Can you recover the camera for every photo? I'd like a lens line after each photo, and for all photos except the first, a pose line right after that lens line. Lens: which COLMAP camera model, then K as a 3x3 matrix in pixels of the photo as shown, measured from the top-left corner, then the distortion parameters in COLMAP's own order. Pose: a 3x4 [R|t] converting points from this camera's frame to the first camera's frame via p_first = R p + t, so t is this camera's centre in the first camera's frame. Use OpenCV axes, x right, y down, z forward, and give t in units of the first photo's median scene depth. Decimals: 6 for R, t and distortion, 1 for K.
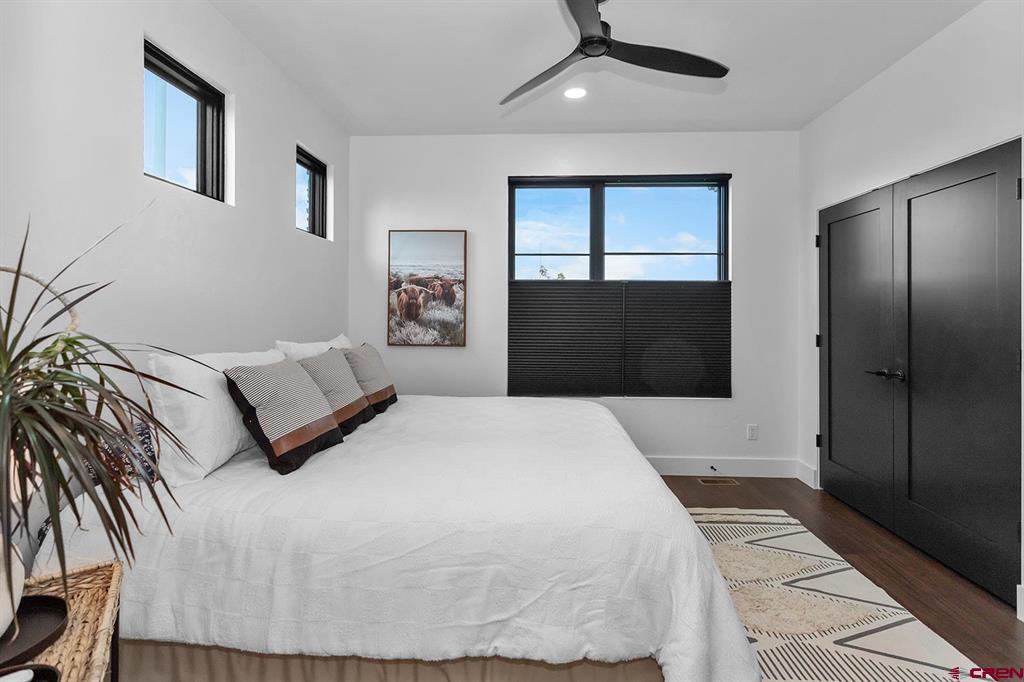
lens RADIAL K [[495.7, 0, 512.5], [0, 495.7, 319.4], [0, 0, 1]] dist [0.000339, 0.000496]
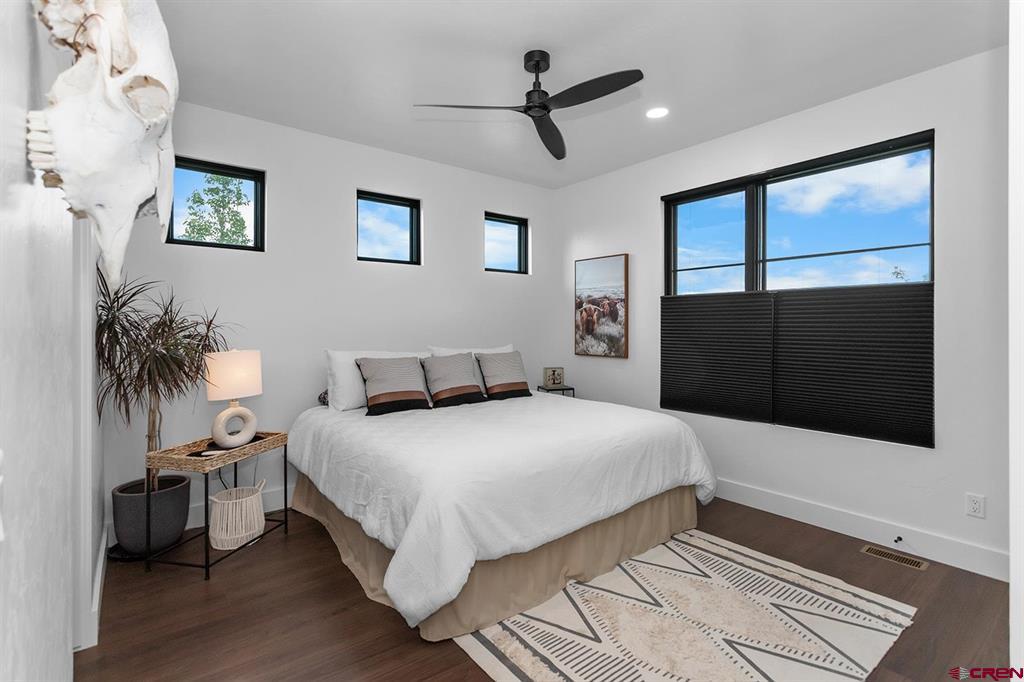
lens RADIAL K [[490.6, 0, 517.8], [0, 490.6, 338.8], [0, 0, 1]] dist [0.002313, -0.000066]
pose [[0.655529, 0.015819, -0.755004, 0.575542], [-0.006179, 0.999859, 0.015585, -0.004709], [0.755144, -0.005551, 0.655535, 0.096704]]
